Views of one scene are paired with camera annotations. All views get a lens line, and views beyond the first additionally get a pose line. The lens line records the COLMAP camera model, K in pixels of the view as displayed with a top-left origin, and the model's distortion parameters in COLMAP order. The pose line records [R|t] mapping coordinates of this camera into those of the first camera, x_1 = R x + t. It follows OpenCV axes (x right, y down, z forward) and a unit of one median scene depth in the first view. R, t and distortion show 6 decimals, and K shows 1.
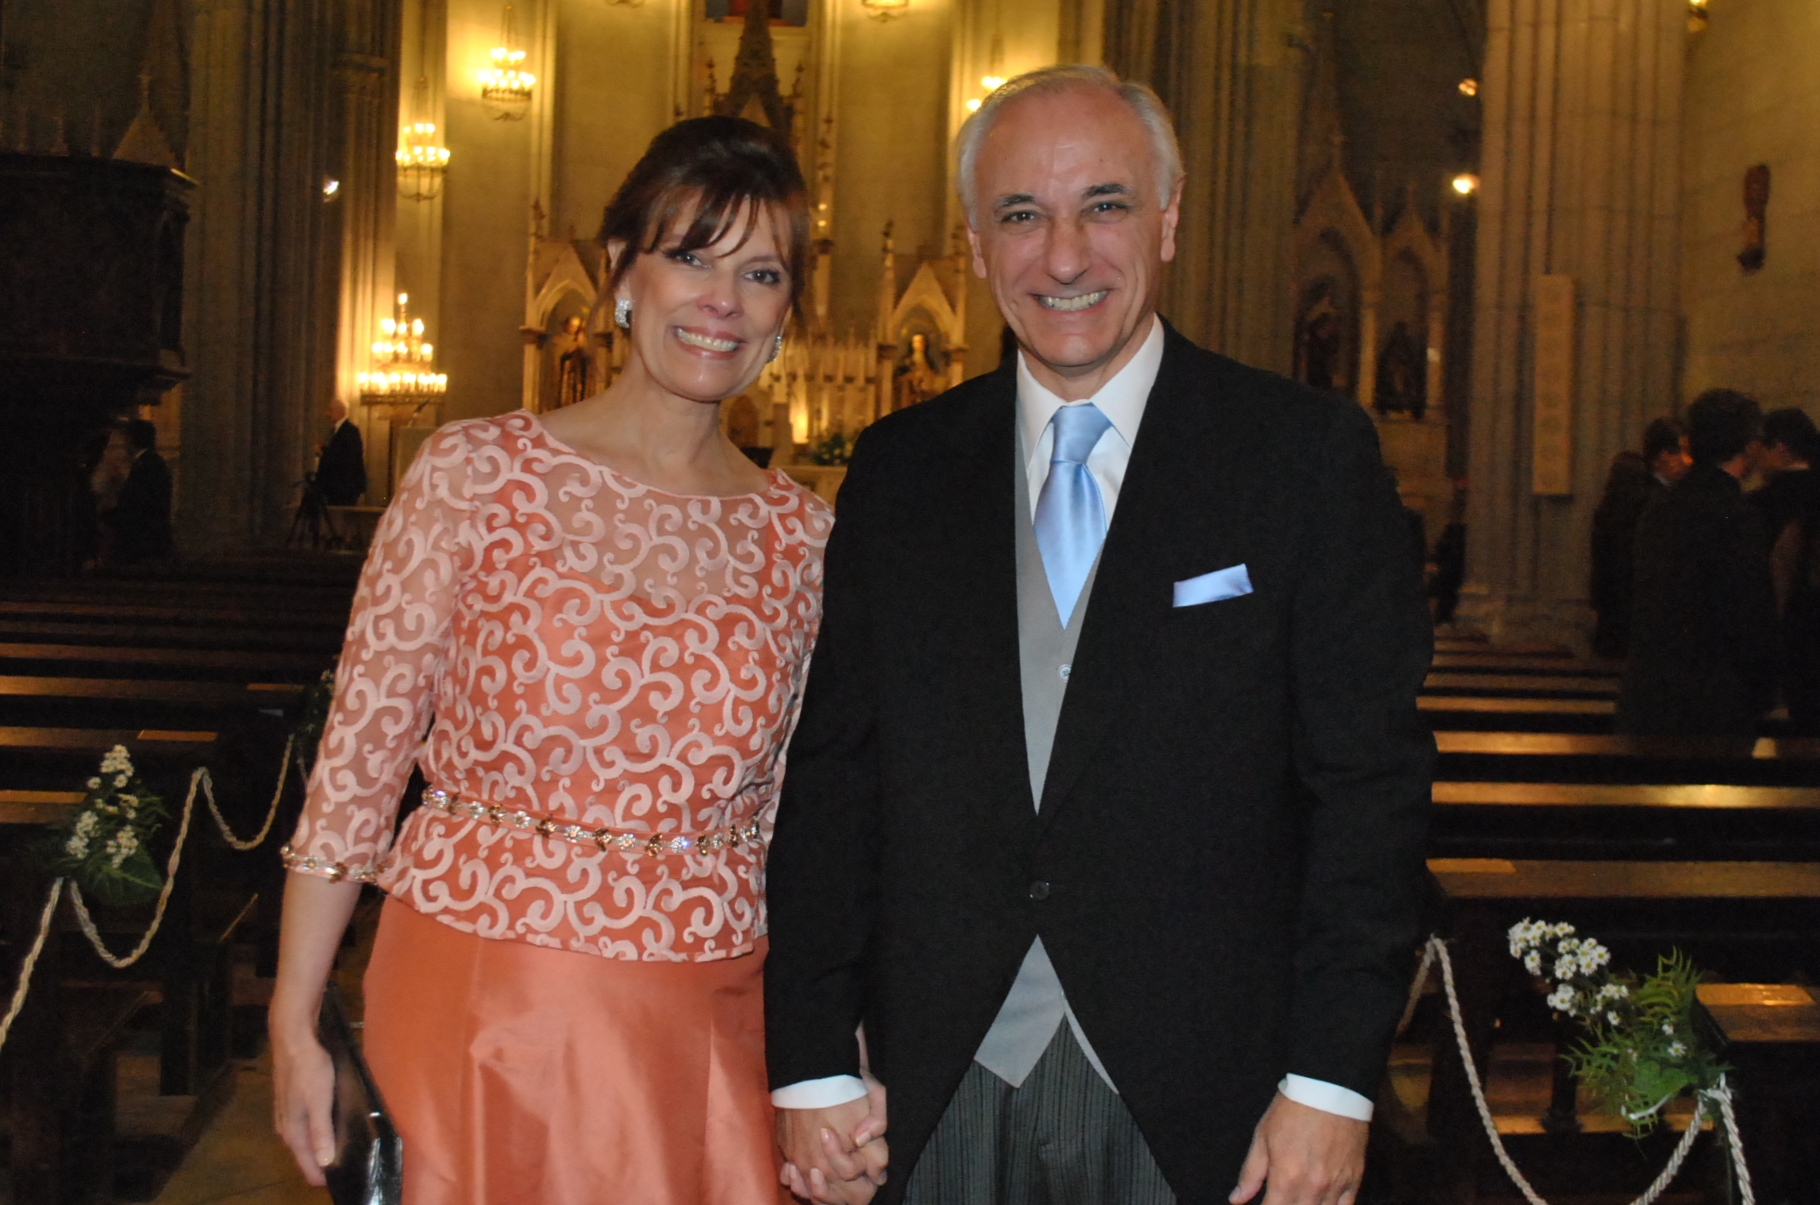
lens RADIAL K [[2196.7, 0, 910.0], [0, 2196.7, 602.5], [0, 0, 1]] dist [-0.160154, 0.298688]
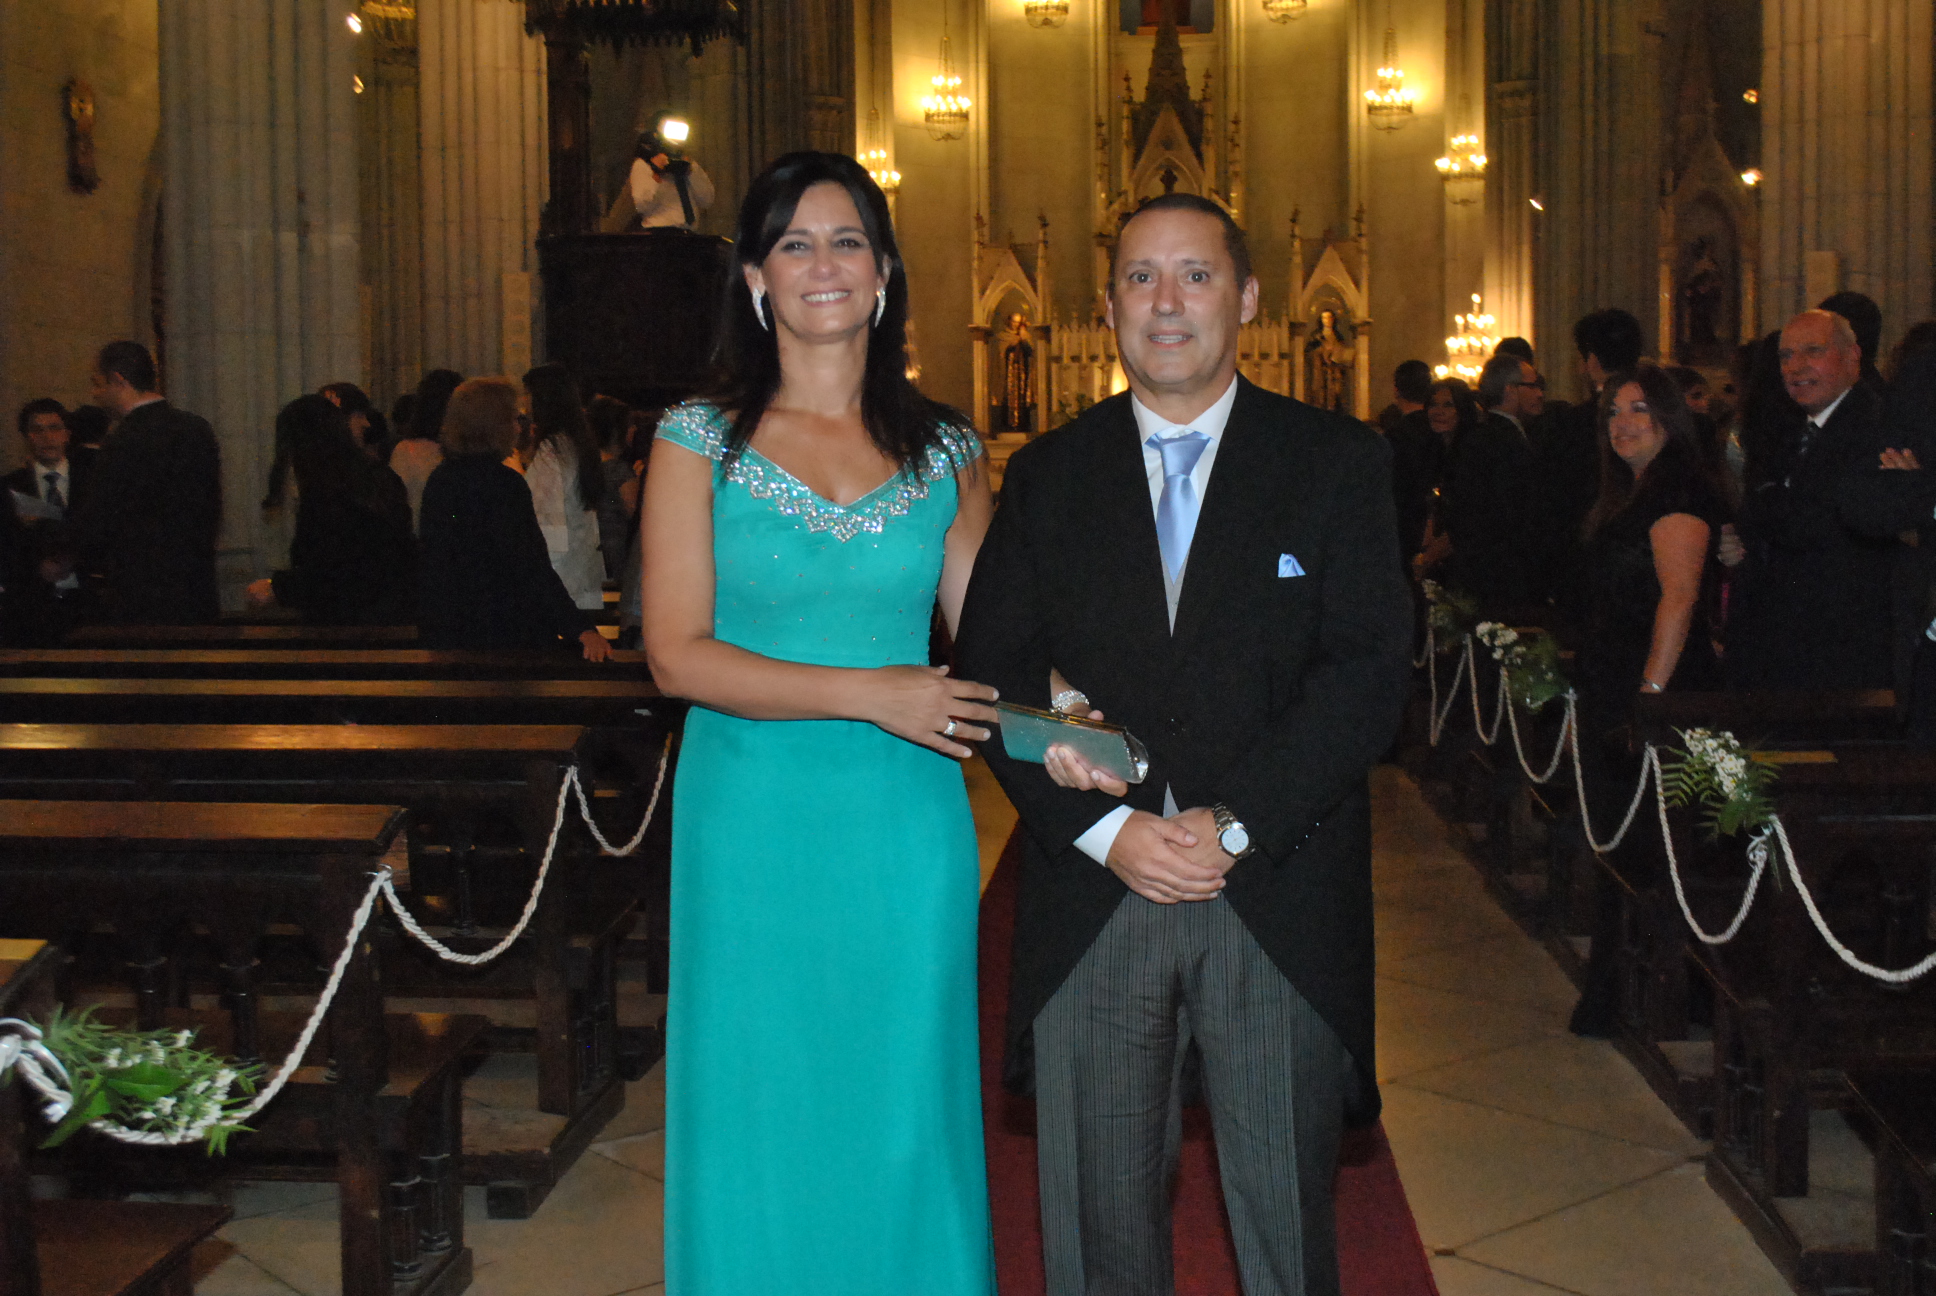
lens RADIAL K [[2420.9, 0, 968.0], [0, 2420.9, 648.0], [0, 0, 1]] dist [-0.032513, -0.037666]
pose [[0.985302, -0.034996, -0.167199, 0.024253], [0.039126, 0.999004, 0.021469, 0.013616], [0.166281, -0.027695, 0.985689, -0.236182]]
